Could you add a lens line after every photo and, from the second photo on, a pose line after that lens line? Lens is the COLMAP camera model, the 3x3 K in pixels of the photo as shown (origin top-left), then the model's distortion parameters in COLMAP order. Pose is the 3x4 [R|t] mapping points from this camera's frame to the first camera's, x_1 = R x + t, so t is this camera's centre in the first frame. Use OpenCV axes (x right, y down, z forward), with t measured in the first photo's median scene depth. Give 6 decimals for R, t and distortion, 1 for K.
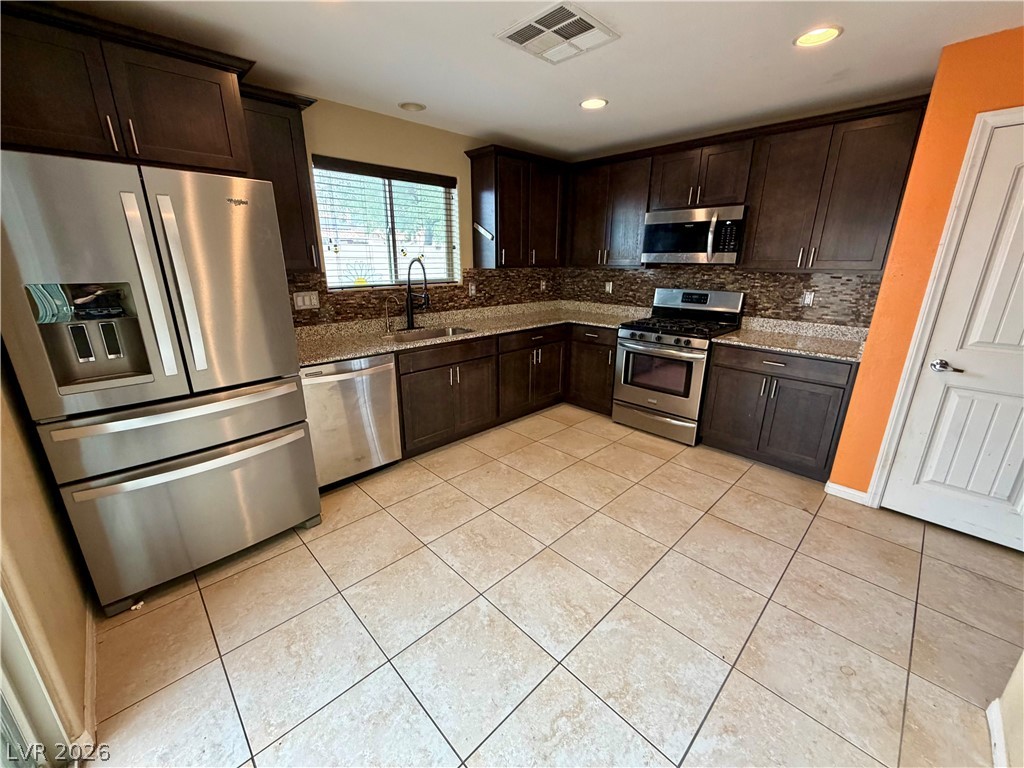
lens RADIAL K [[409.3, 0, 509.2], [0, 409.3, 383.7], [0, 0, 1]] dist [-0.000415, -0.000110]
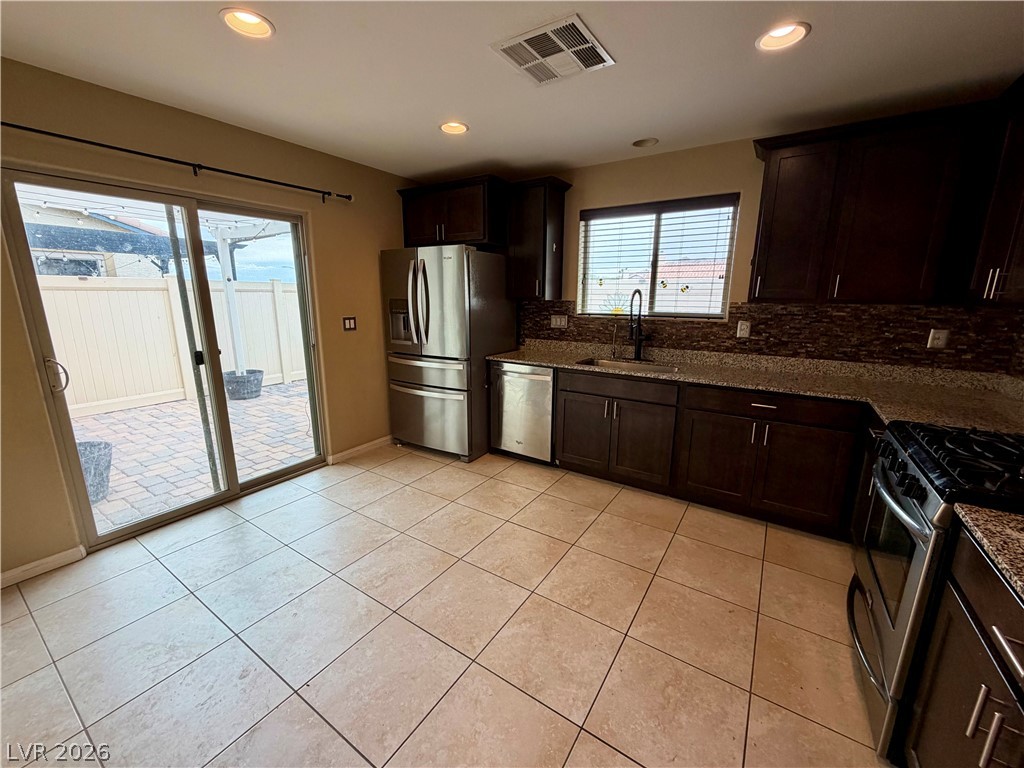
lens RADIAL K [[409.3, 0, 509.2], [0, 409.3, 383.7], [0, 0, 1]] dist [-0.000415, -0.000110]
pose [[0.214809, 0.206794, -0.954512, 0.645831], [-0.292289, 0.946145, 0.139203, -0.126942], [0.931893, 0.249091, 0.263684, 0.467226]]
